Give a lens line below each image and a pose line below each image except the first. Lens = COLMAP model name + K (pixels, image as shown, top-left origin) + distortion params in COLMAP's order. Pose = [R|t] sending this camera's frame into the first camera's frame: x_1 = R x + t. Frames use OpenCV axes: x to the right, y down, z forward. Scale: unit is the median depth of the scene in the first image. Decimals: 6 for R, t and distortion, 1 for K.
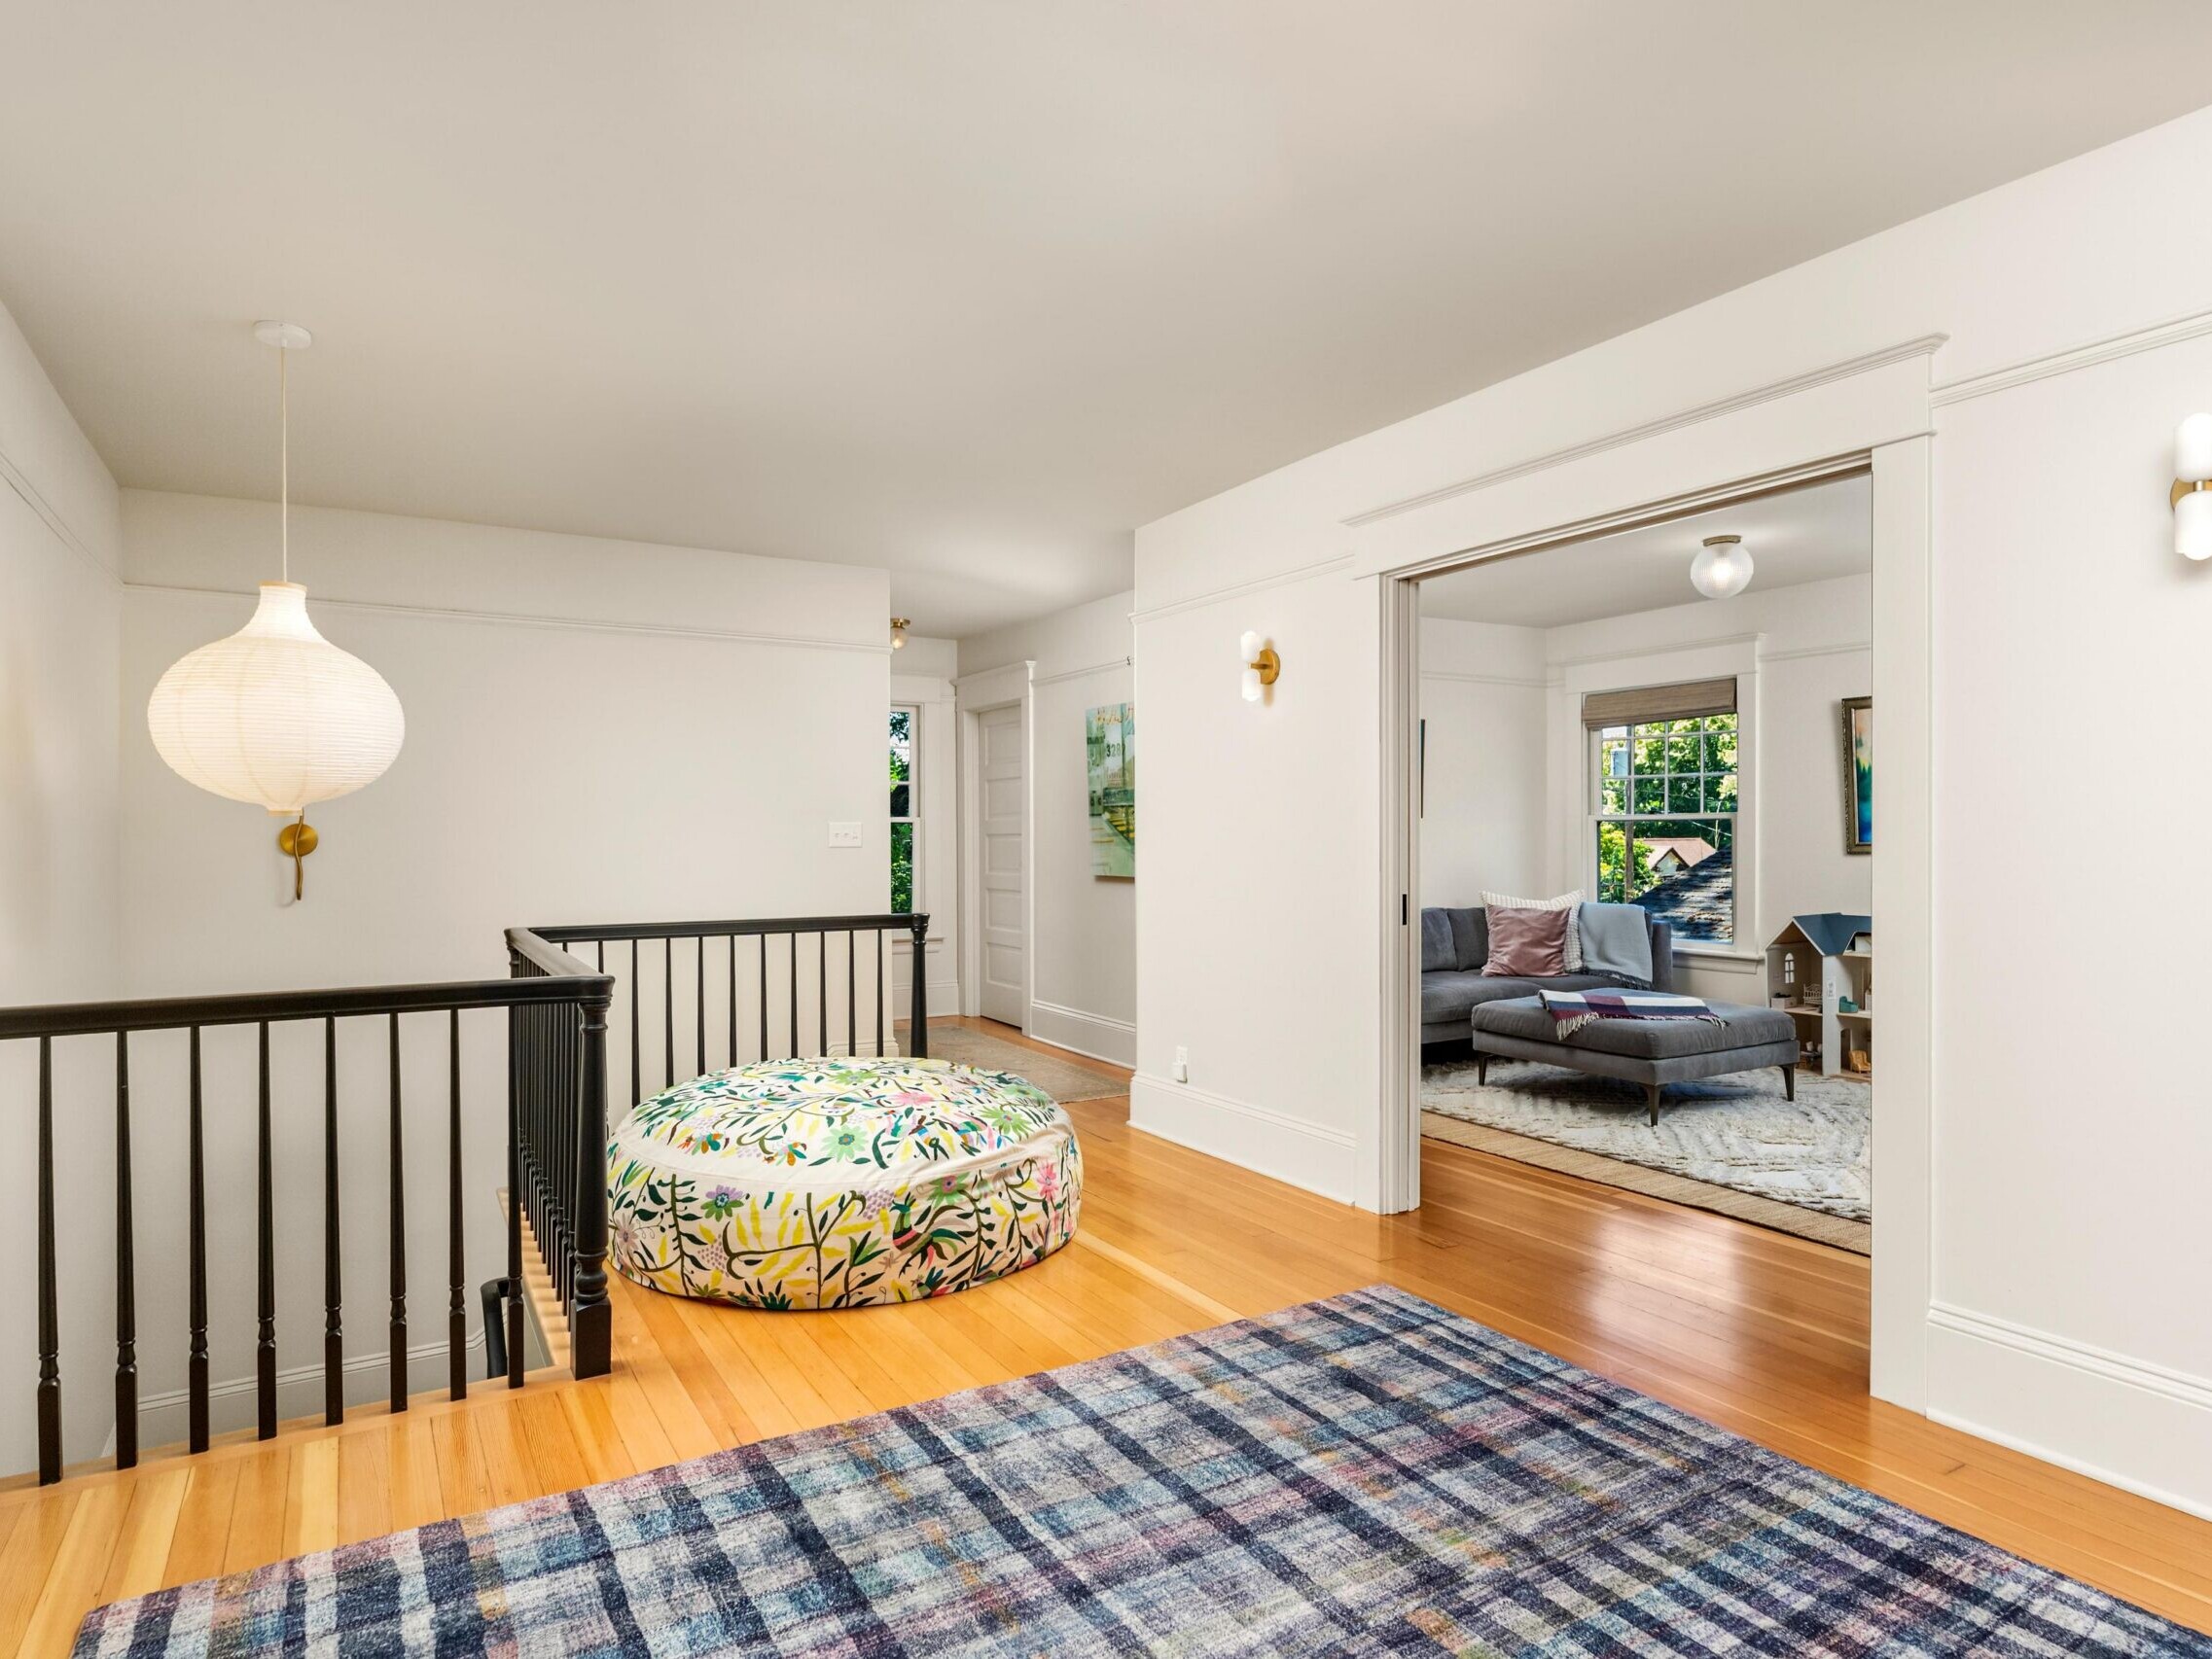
lens RADIAL K [[1267.9, 0, 1099.2], [0, 1267.9, 839.5], [0, 0, 1]] dist [0.005341, -0.000546]
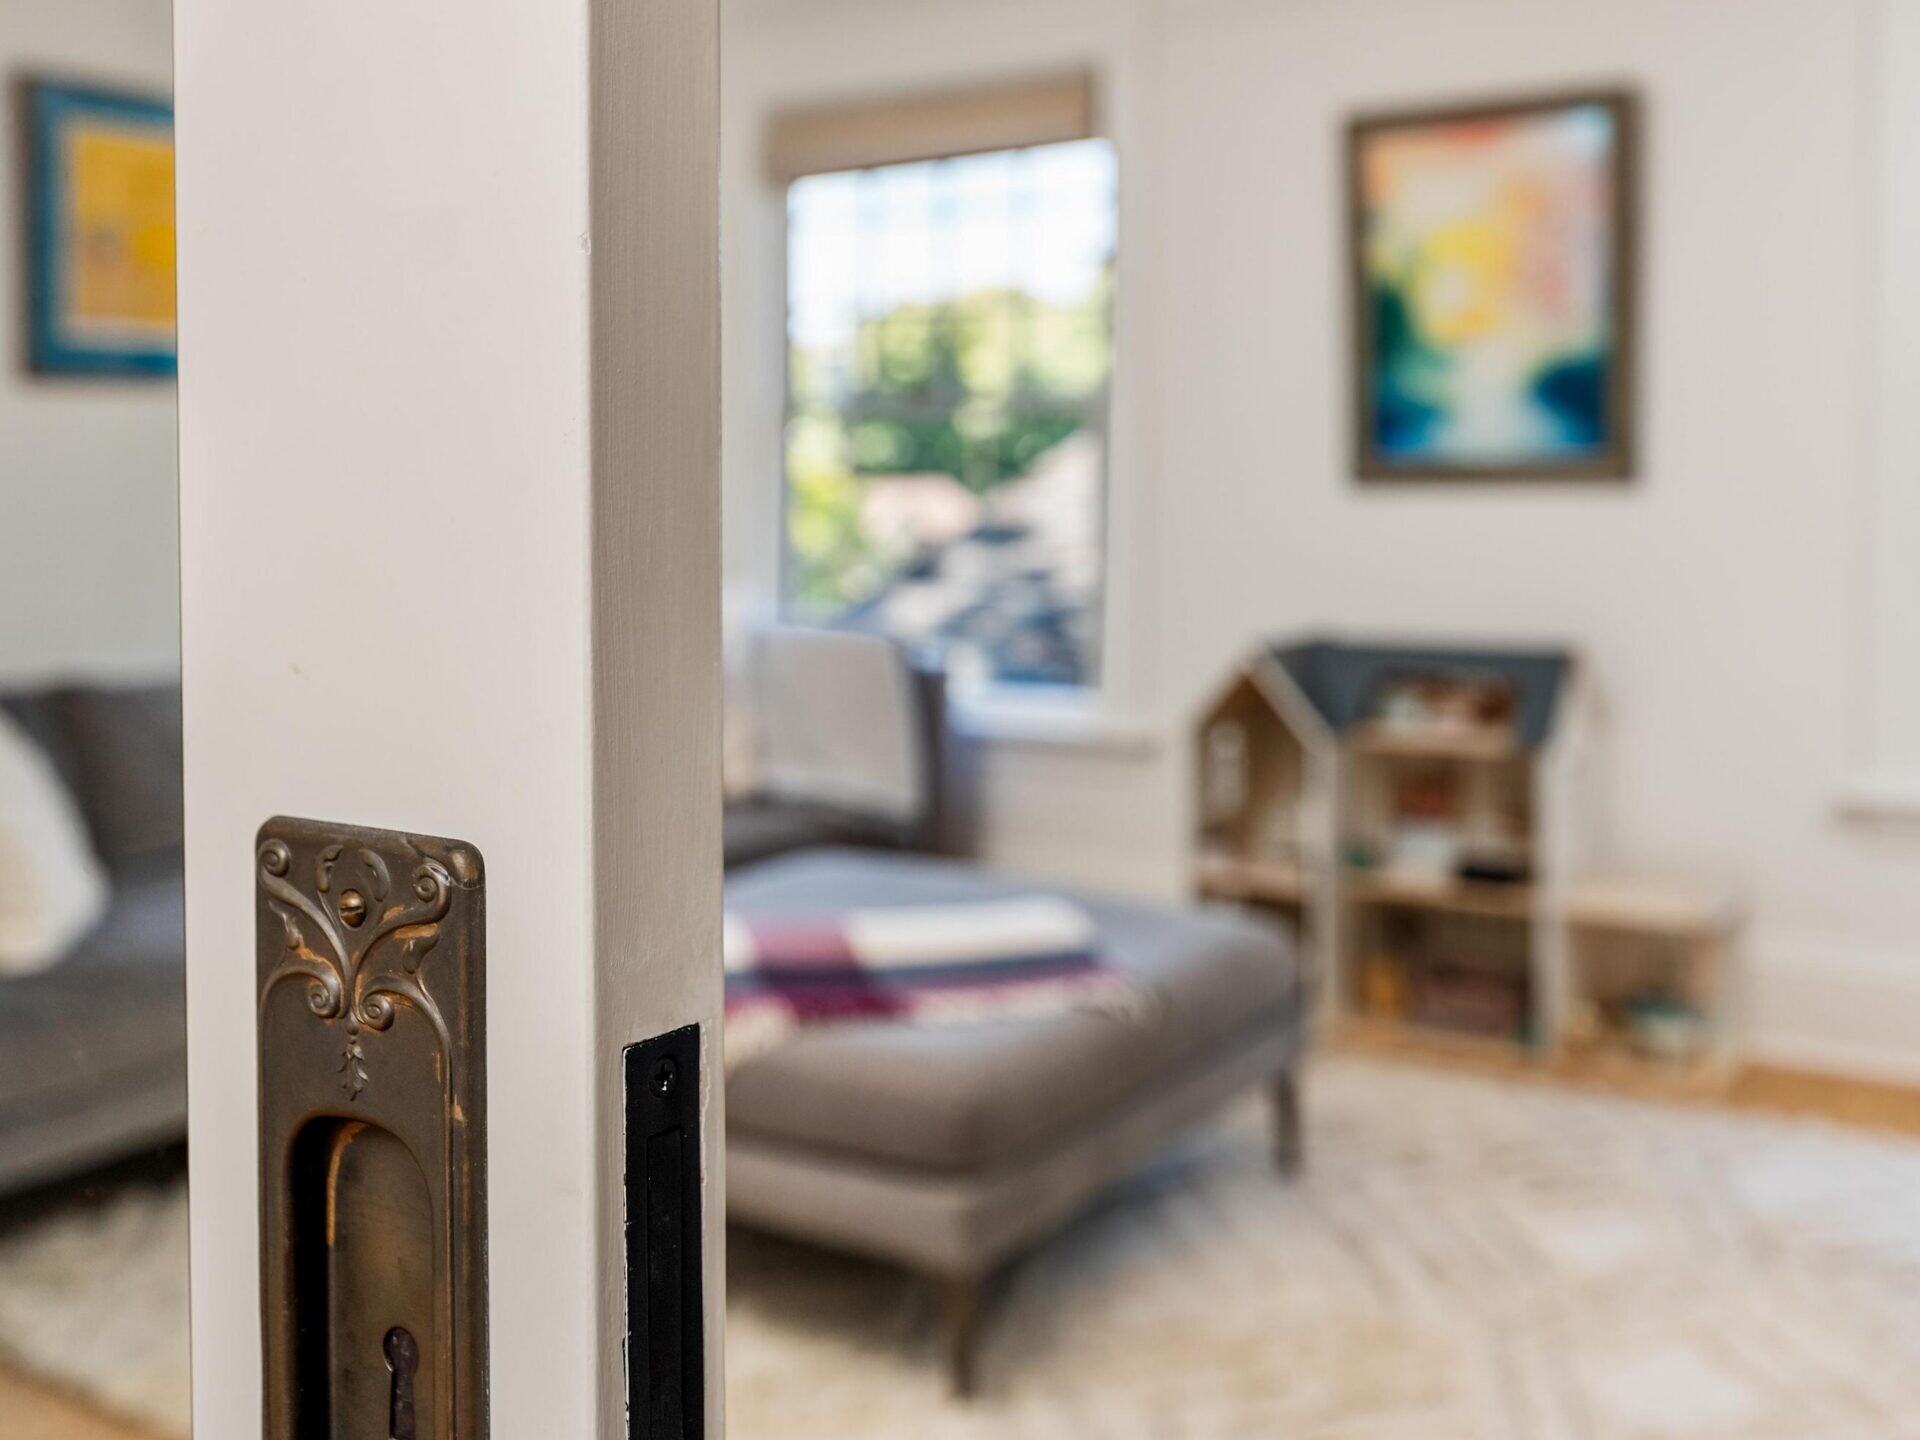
lens RADIAL K [[1951.4, 0, 958.1], [0, 1951.4, 563.0], [0, 0, 1]] dist [-0.000764, -0.003137]
pose [[0.896293, -0.015136, 0.443203, 0.347192], [-0.000246, 0.999400, 0.034628, 0.024648], [-0.443461, -0.031145, 0.895752, 0.876935]]
